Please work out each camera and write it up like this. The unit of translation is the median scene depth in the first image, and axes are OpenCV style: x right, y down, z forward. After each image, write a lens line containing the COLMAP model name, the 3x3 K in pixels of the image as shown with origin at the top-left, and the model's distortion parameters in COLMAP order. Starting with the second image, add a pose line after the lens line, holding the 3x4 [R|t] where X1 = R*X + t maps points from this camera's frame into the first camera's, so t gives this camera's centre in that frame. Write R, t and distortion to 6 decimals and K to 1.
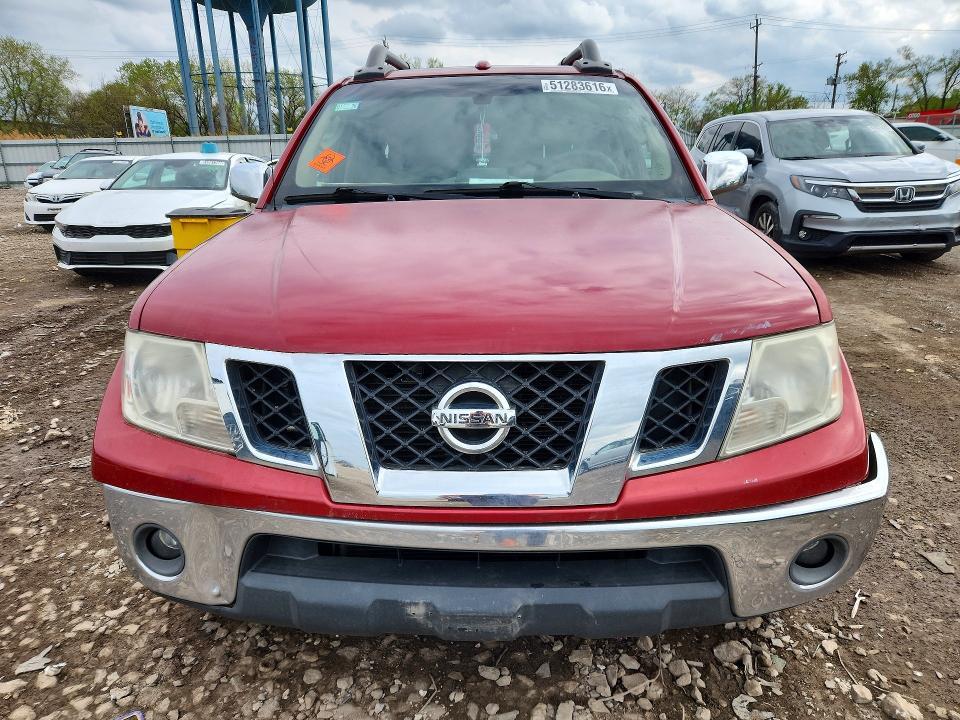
lens RADIAL K [[655.5, 0, 470.5], [0, 655.5, 362.2], [0, 0, 1]] dist [0.075045, -0.067493]
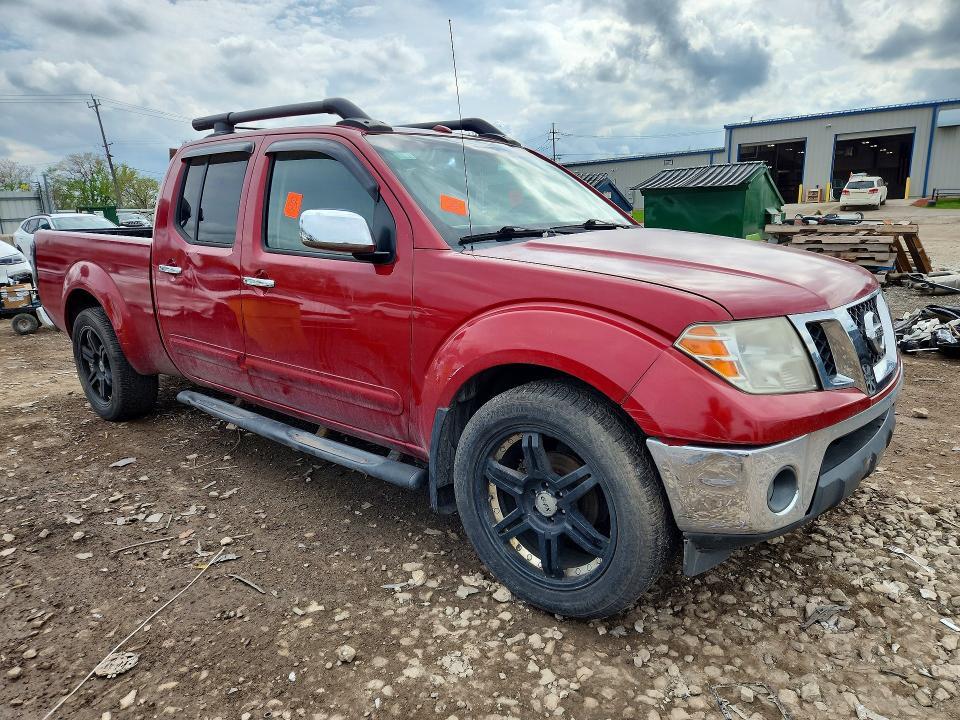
lens RADIAL K [[655.5, 0, 470.5], [0, 655.5, 362.2], [0, 0, 1]] dist [0.075045, -0.067493]
pose [[0.616227, -0.168868, 0.769251, -1.062884], [0.252596, 0.967520, 0.010045, -0.068252], [-0.745962, 0.188119, 0.638867, 0.361114]]
